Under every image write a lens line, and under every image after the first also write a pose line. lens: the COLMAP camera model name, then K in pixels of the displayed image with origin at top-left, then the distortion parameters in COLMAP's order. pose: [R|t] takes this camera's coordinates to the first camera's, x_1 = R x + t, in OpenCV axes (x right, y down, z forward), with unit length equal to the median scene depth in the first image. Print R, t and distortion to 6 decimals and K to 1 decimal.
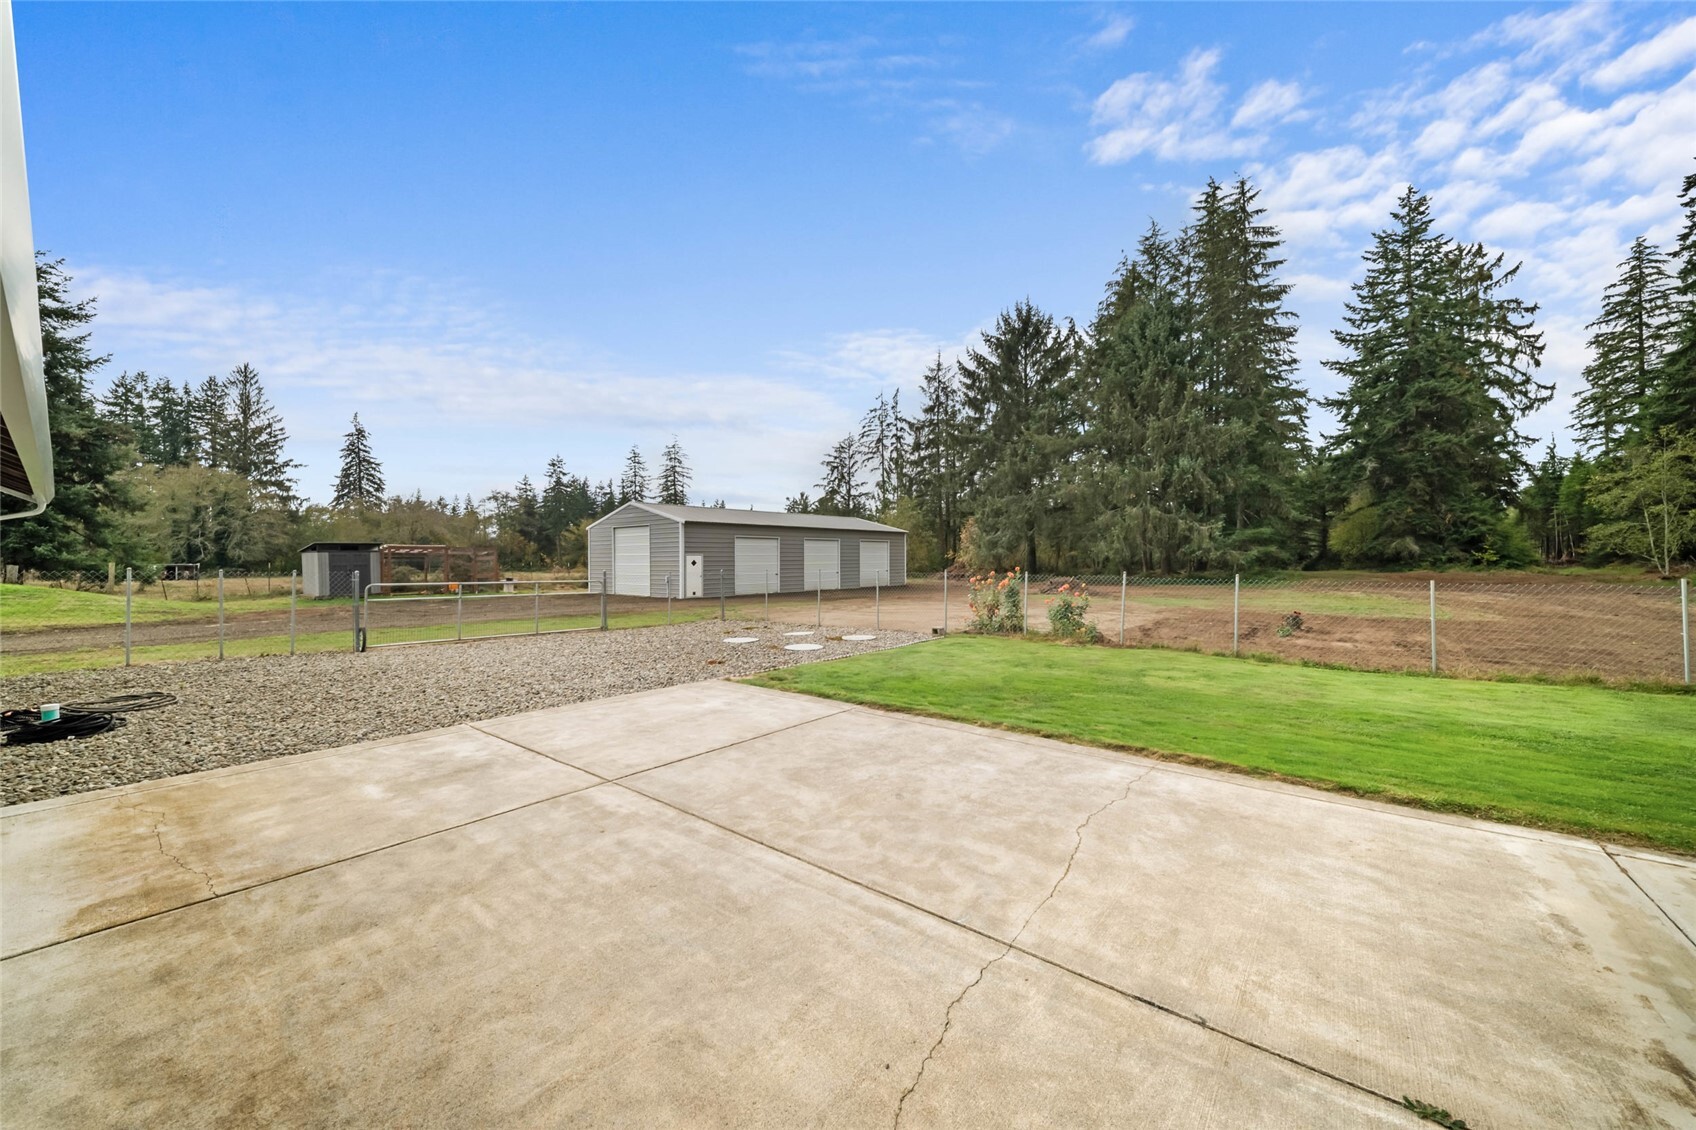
lens RADIAL K [[602.3, 0, 847.0], [0, 602.3, 563.9], [0, 0, 1]] dist [-0.004528, -0.000950]
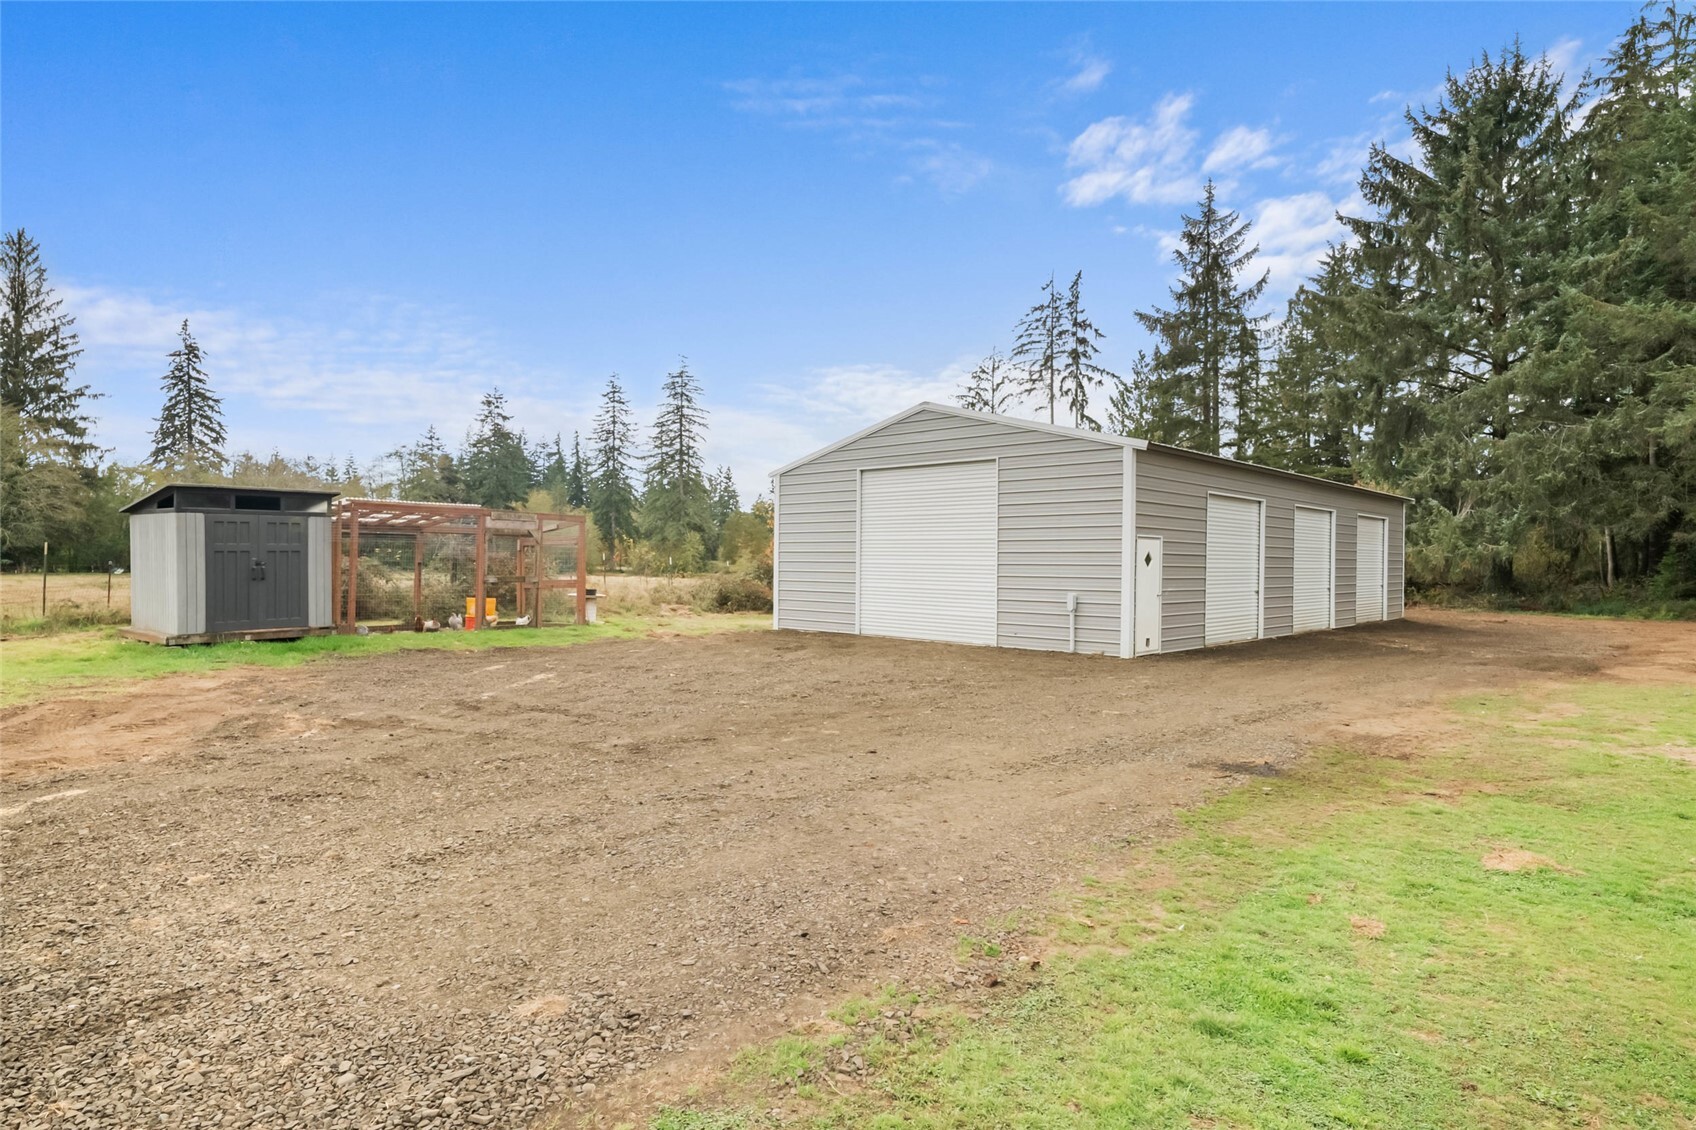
lens RADIAL K [[913.3, 0, 844.8], [0, 913.3, 564.4], [0, 0, 1]] dist [0.001320, -0.002295]
pose [[0.998543, 0.015846, -0.051583, -0.093857], [-0.016054, 0.999865, -0.003617, 0.001429], [0.051518, 0.004440, 0.998662, 0.098146]]
